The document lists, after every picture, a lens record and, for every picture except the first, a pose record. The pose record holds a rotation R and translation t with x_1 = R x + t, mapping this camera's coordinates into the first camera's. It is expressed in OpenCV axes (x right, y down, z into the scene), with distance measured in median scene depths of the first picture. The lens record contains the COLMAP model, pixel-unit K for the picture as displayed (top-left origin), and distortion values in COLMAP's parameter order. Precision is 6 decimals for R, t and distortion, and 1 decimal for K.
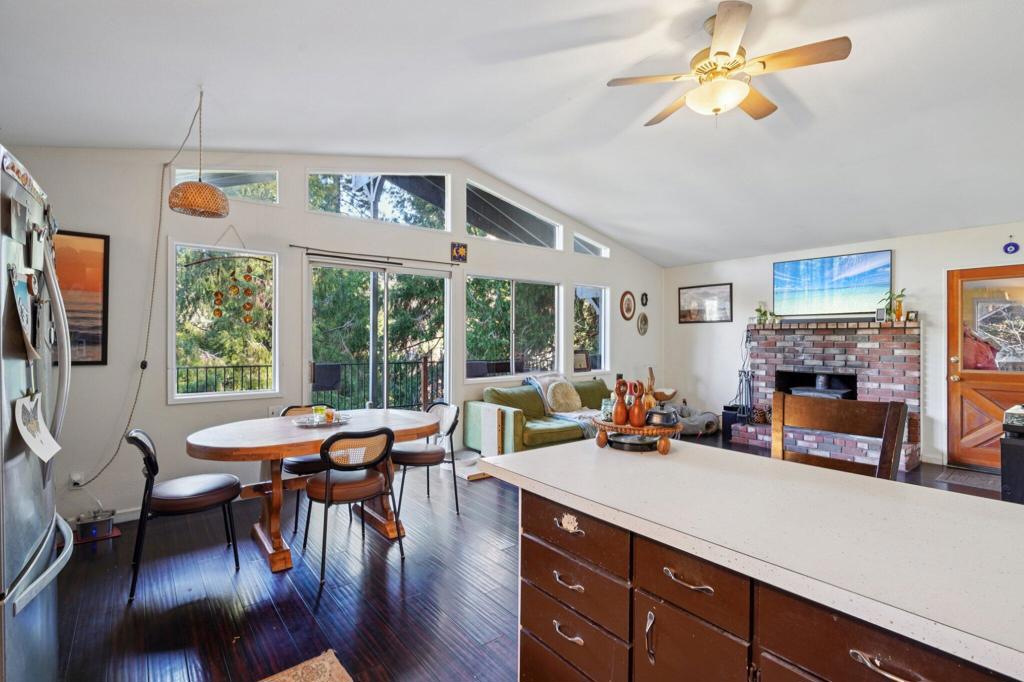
lens RADIAL K [[476.7, 0, 508.4], [0, 476.7, 337.0], [0, 0, 1]] dist [0.000783, -0.000005]
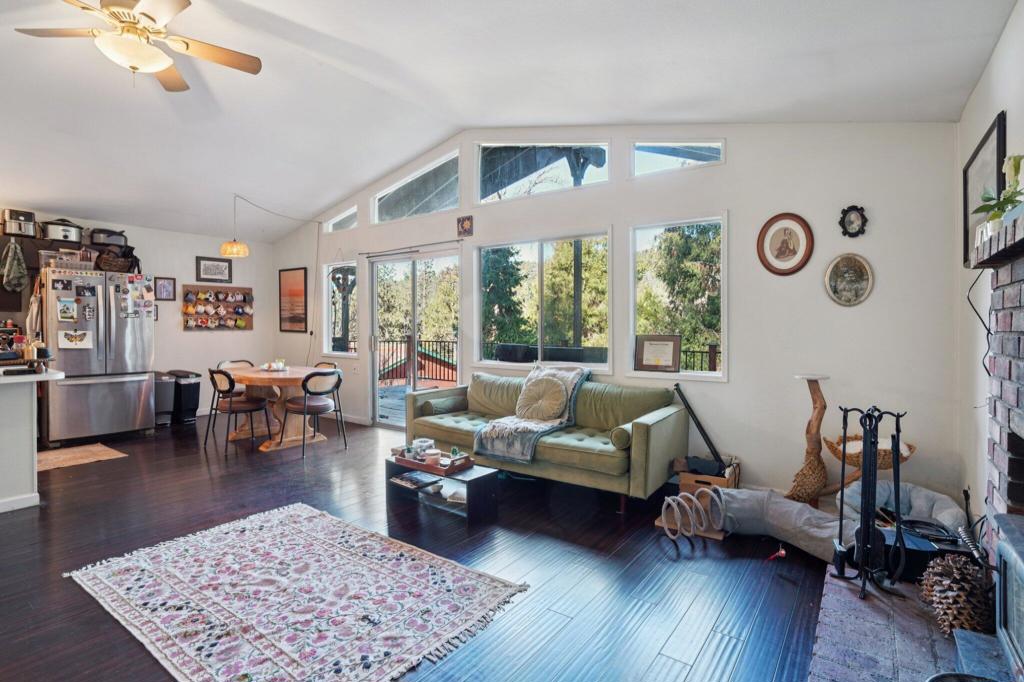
lens RADIAL K [[503.5, 0, 511.5], [0, 503.5, 336.2], [0, 0, 1]] dist [-0.016432, 0.008881]
pose [[0.268539, 0.014879, -0.963154, 0.683837], [-0.004323, 0.999889, 0.014242, 0.020119], [0.963259, 0.000340, 0.268573, 0.633157]]
